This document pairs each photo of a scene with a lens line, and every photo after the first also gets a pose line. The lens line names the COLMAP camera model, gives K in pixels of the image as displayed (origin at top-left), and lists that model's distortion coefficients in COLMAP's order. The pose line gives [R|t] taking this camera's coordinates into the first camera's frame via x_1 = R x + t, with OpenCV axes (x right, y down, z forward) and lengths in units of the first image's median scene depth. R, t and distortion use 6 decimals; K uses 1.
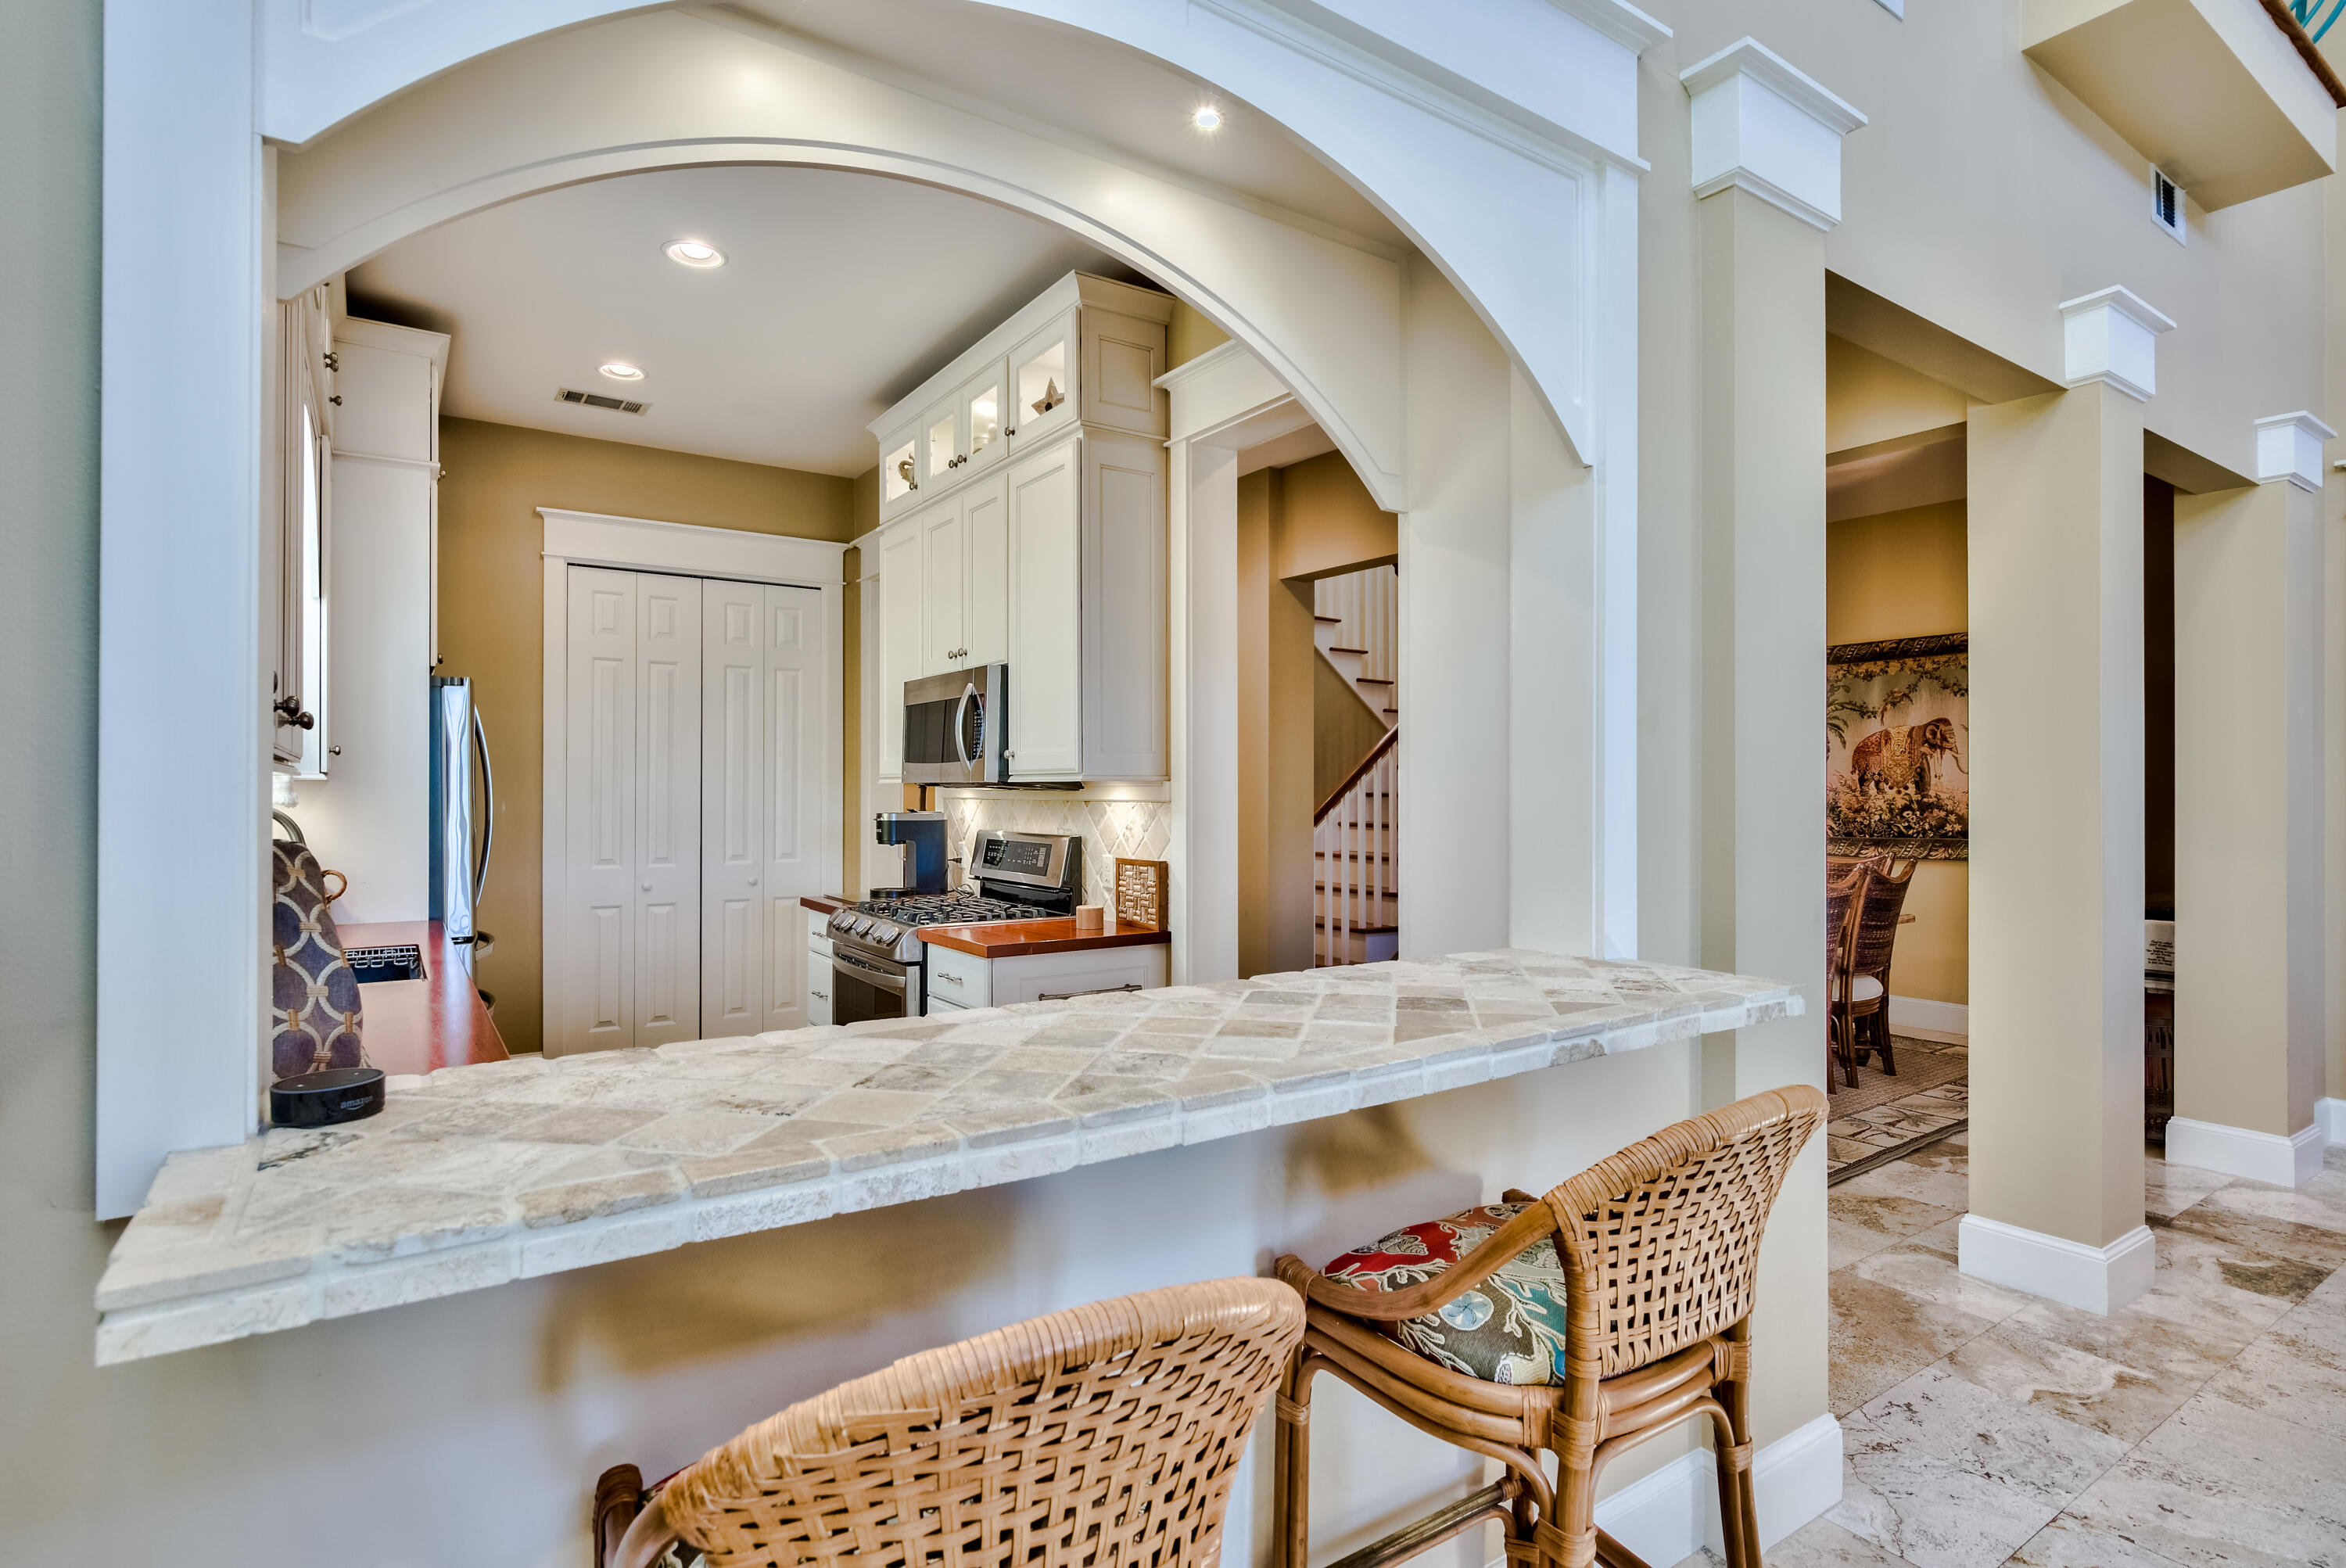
lens RADIAL K [[1152.4, 0, 1168.6], [0, 1152.4, 783.9], [0, 0, 1]] dist [0.000991, -0.001341]
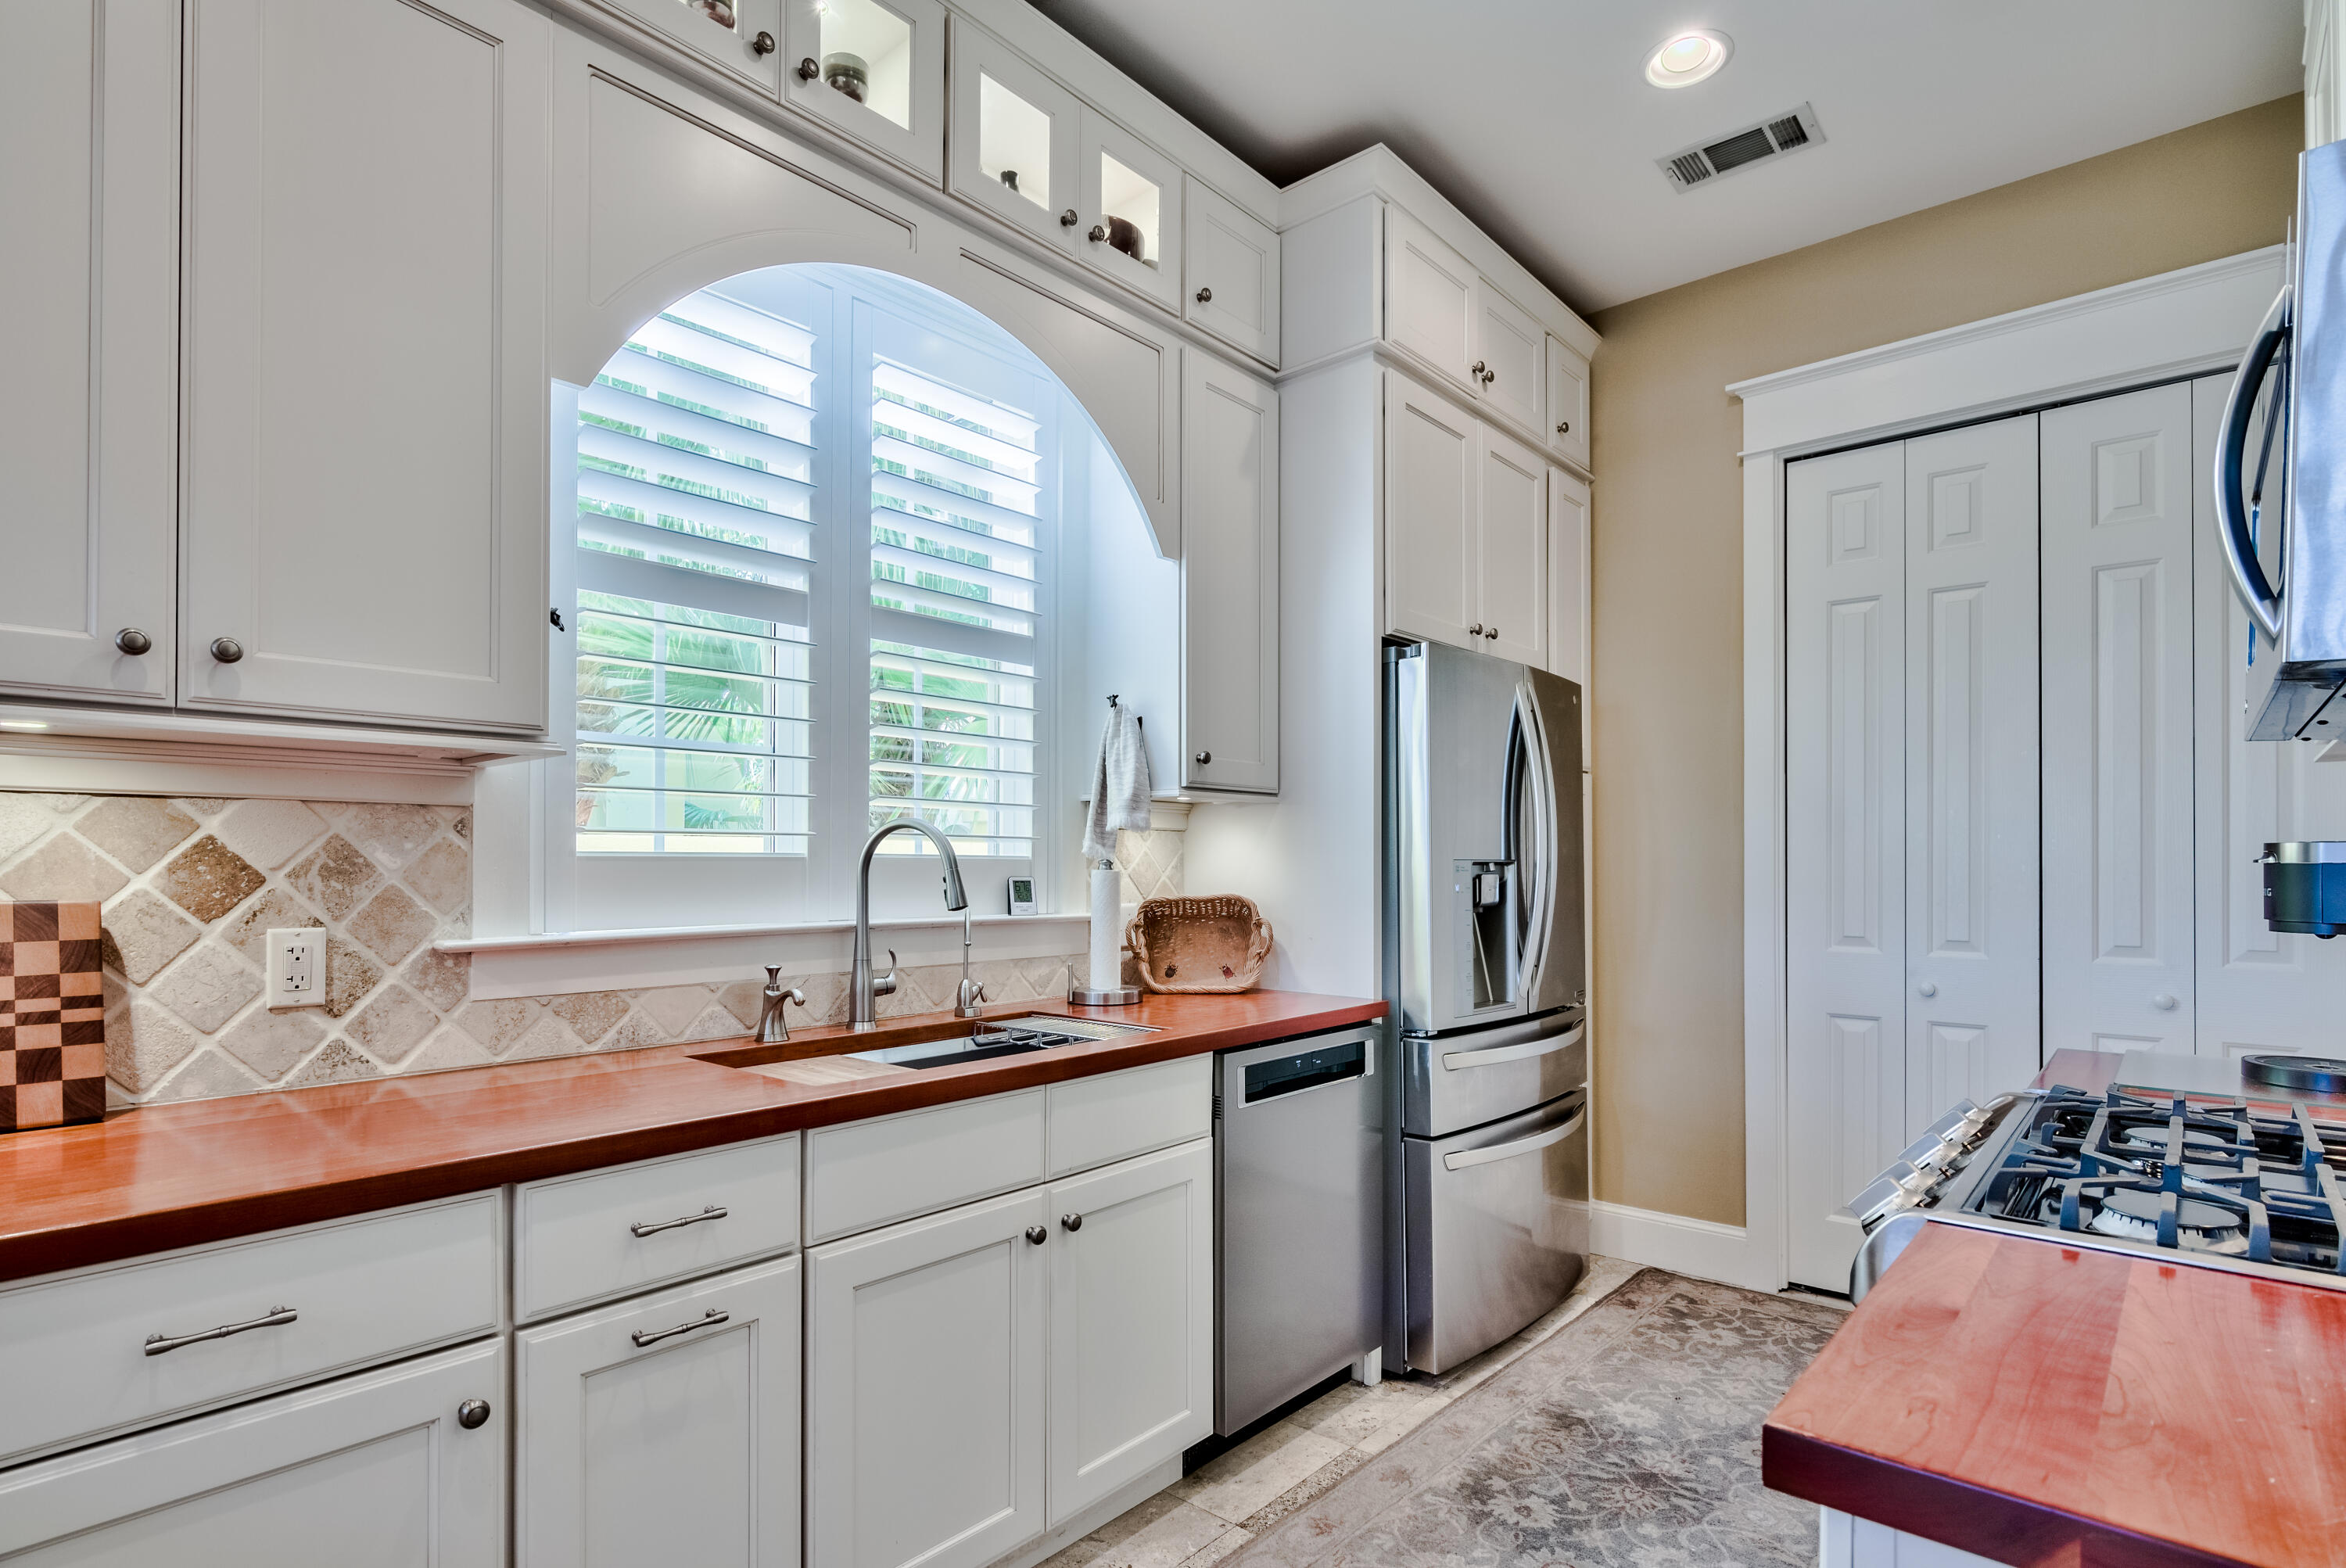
lens RADIAL K [[1152.4, 0, 1183.0], [0, 1152.4, 848.4], [0, 0, 1]] dist [0.000991, -0.001341]
pose [[0.263978, -0.013359, -0.964436, -0.005701], [0.005968, 0.999908, -0.012217, 0.029706], [0.964510, -0.002531, 0.264034, 0.597208]]
